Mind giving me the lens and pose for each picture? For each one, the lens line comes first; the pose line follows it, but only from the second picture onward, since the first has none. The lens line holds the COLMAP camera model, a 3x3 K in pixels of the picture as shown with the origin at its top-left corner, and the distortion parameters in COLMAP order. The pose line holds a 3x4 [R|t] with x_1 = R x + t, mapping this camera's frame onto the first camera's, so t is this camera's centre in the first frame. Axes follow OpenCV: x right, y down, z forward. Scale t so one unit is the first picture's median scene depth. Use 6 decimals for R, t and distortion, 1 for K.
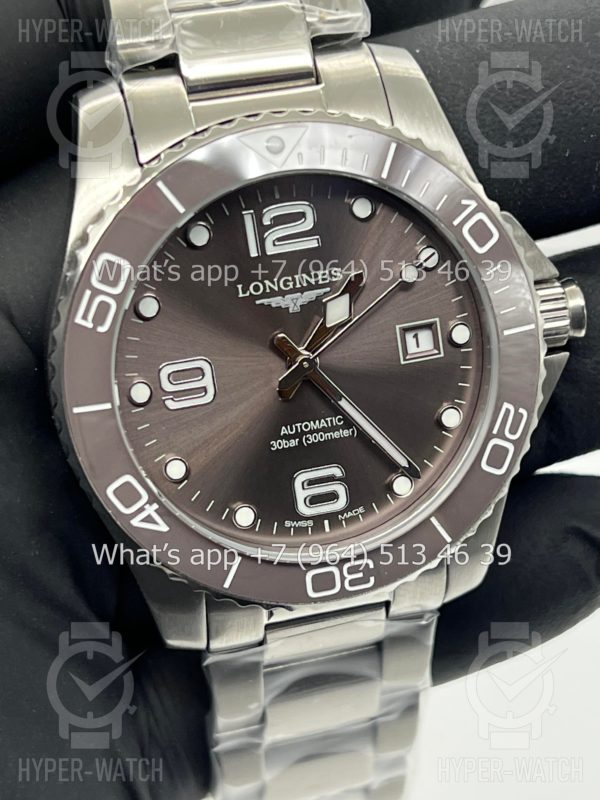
lens RADIAL K [[1823.3, 0, 300.0], [0, 1823.3, 400.0], [0, 0, 1]] dist [0.378480, 0.197353]
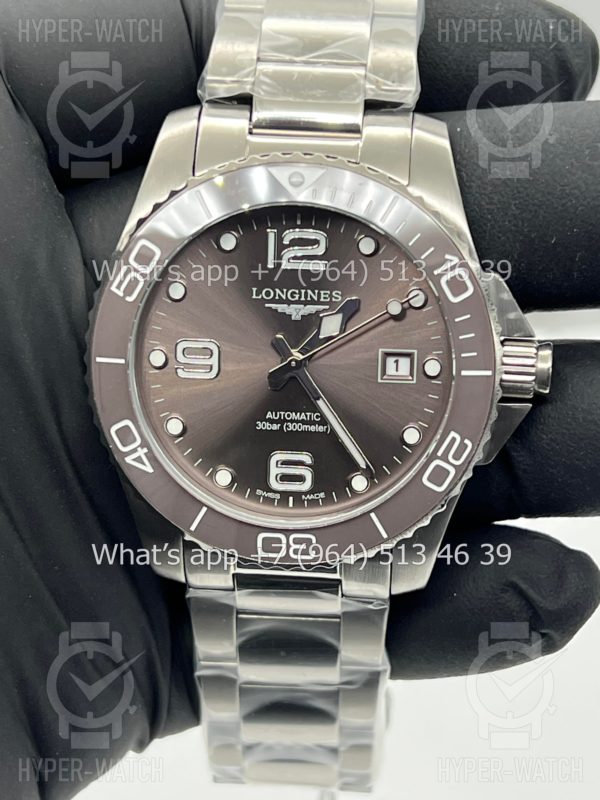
lens RADIAL K [[1823.3, 0, 300.0], [0, 1823.3, 400.0], [0, 0, 1]] dist [0.378480, 0.197353]
pose [[0.946428, 0.209282, -0.245918, 0.303257], [-0.215687, 0.976462, 0.000911, 0.001694], [0.240321, 0.052179, 0.969290, -0.159202]]
